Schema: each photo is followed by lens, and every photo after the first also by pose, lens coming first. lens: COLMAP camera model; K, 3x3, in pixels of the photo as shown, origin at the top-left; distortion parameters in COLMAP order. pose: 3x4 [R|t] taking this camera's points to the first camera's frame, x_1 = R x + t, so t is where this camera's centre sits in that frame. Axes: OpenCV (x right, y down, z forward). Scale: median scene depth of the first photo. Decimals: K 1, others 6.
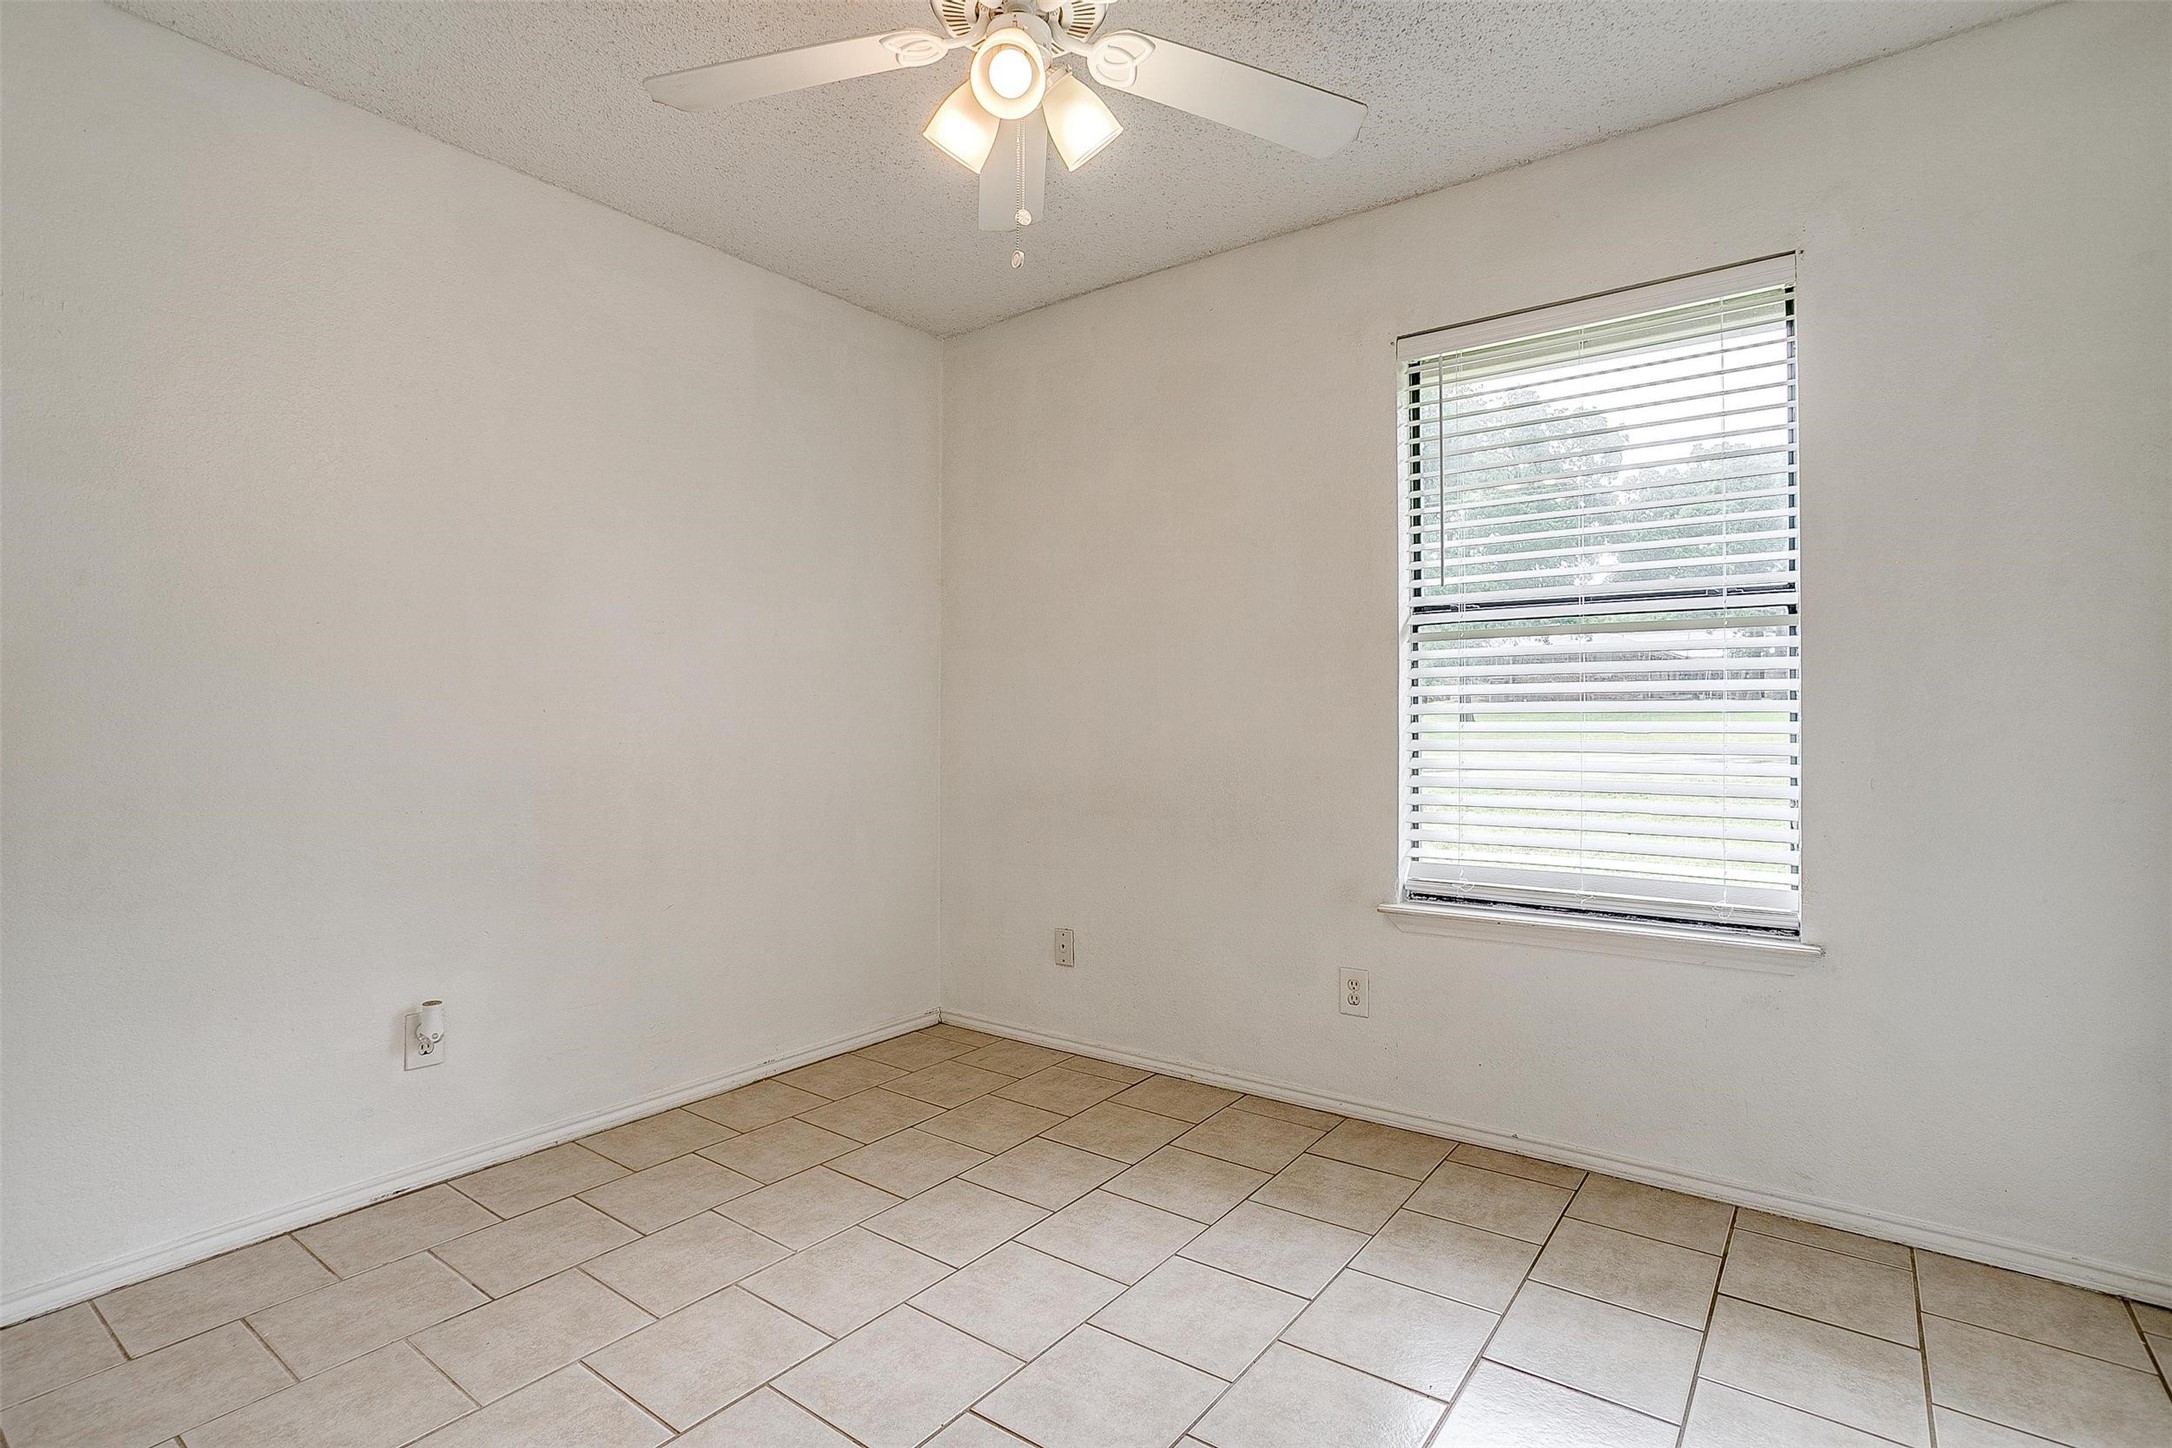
lens RADIAL K [[1058.2, 0, 1097.4], [0, 1058.2, 716.4], [0, 0, 1]] dist [-0.049717, 0.027795]
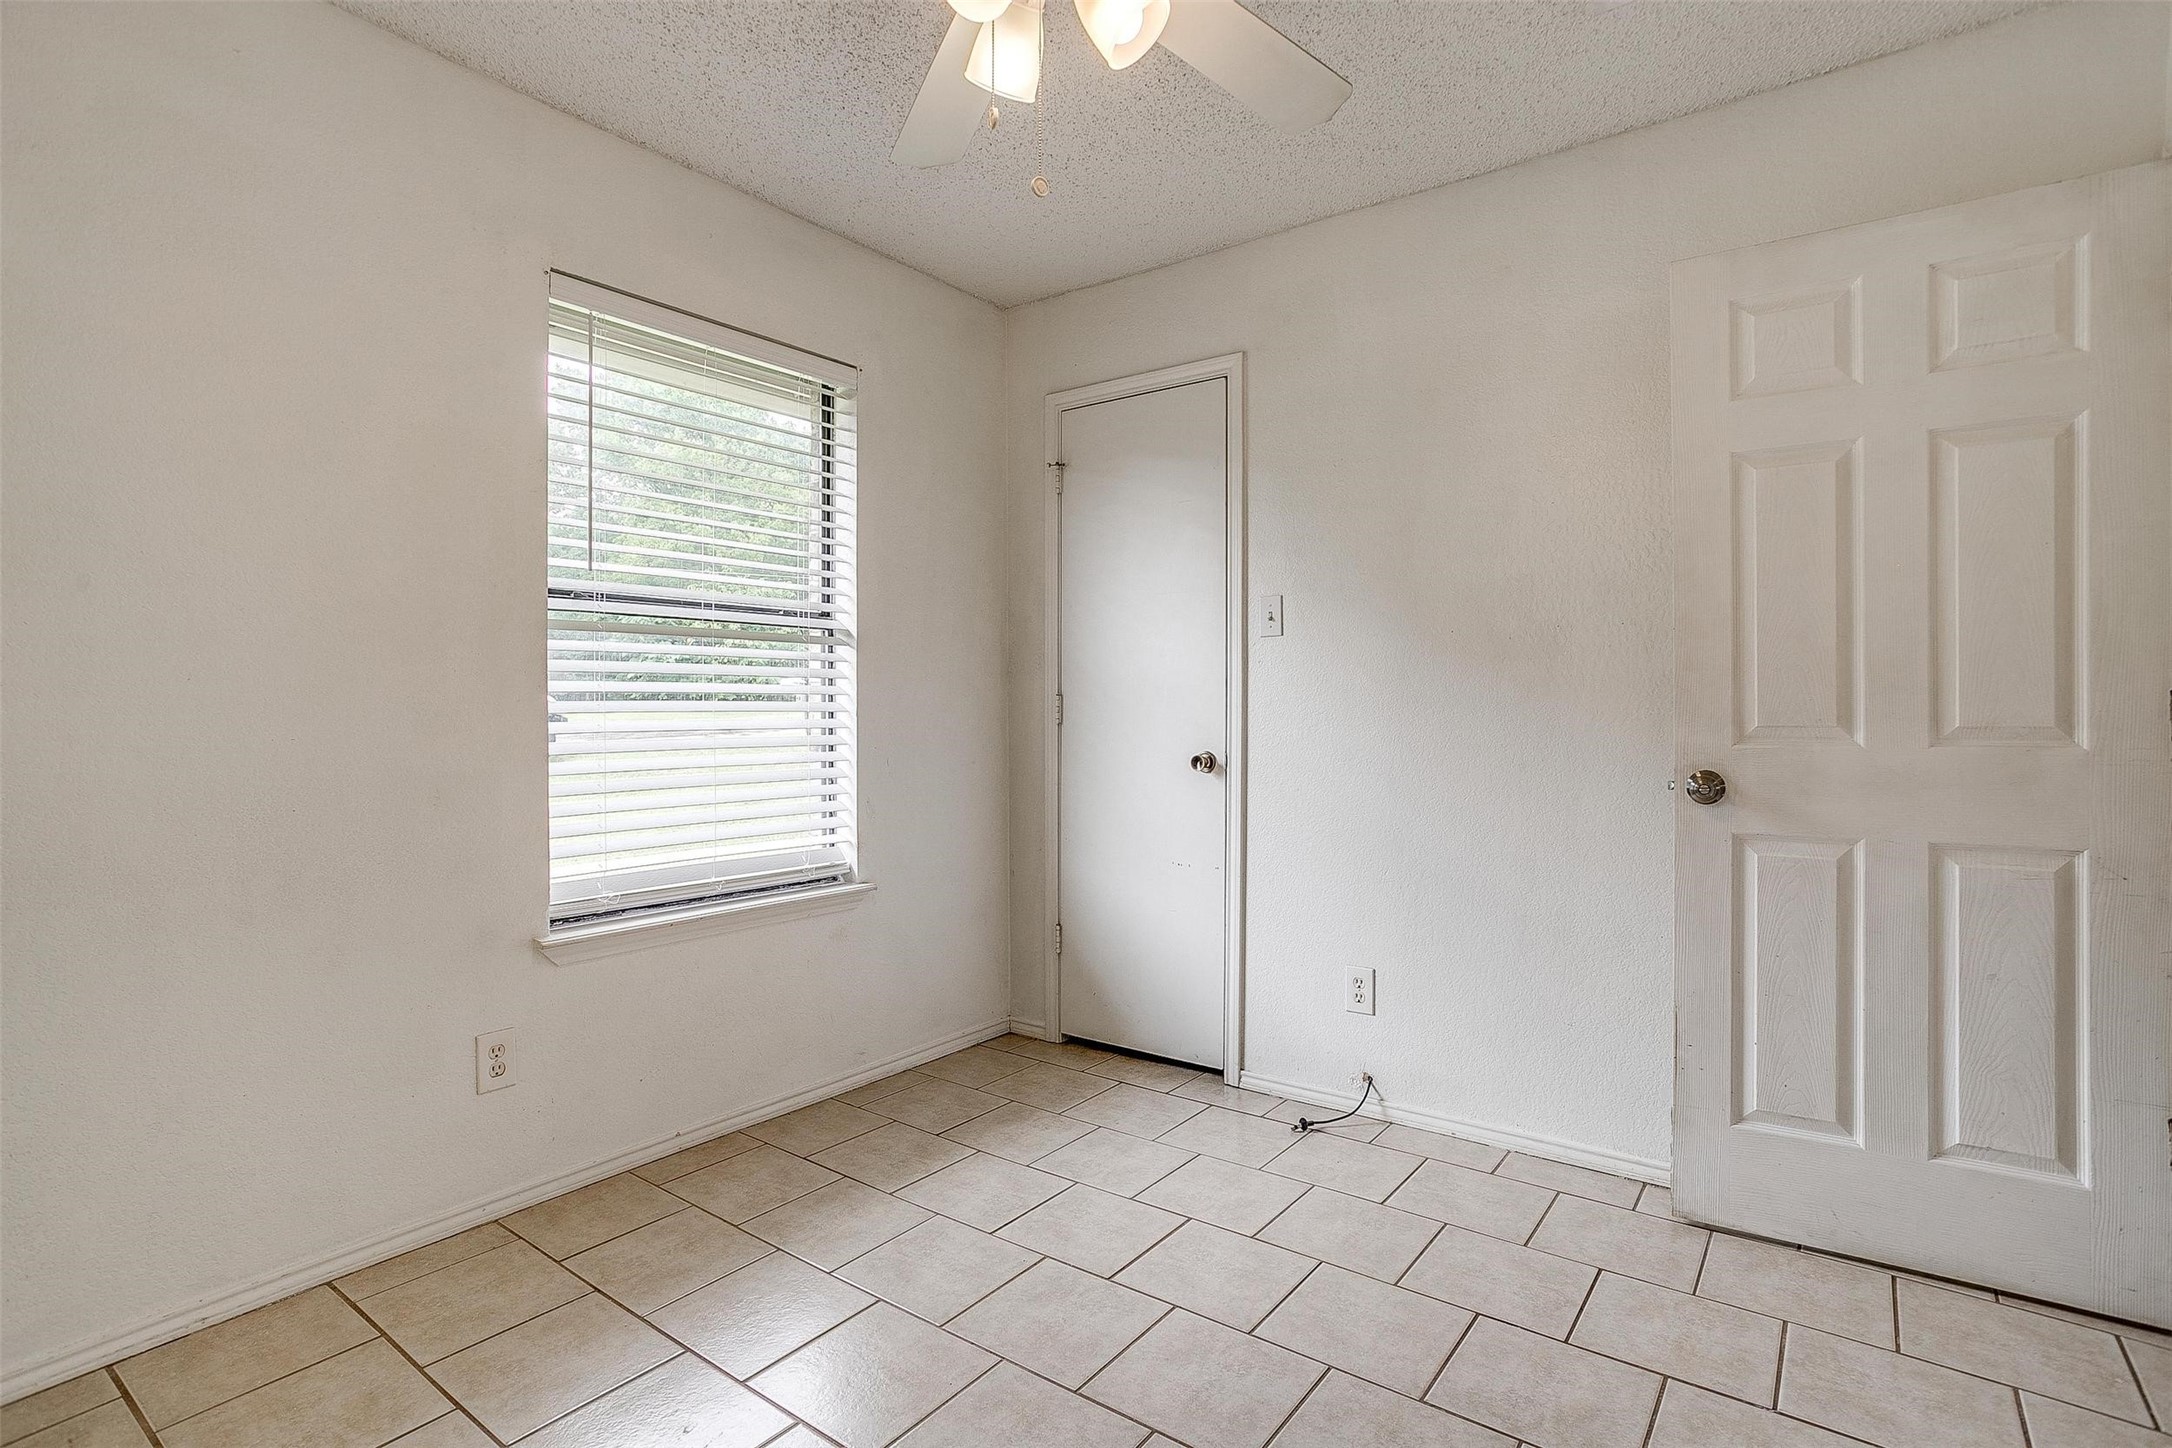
lens RADIAL K [[1058.2, 0, 1098.9], [0, 1058.2, 719.5], [0, 0, 1]] dist [-0.049717, 0.027795]
pose [[0.000706, -0.007612, 0.999971, -0.589000], [-0.000245, 0.999971, 0.007612, -0.003183], [-1.000000, -0.000251, 0.000704, 0.587952]]
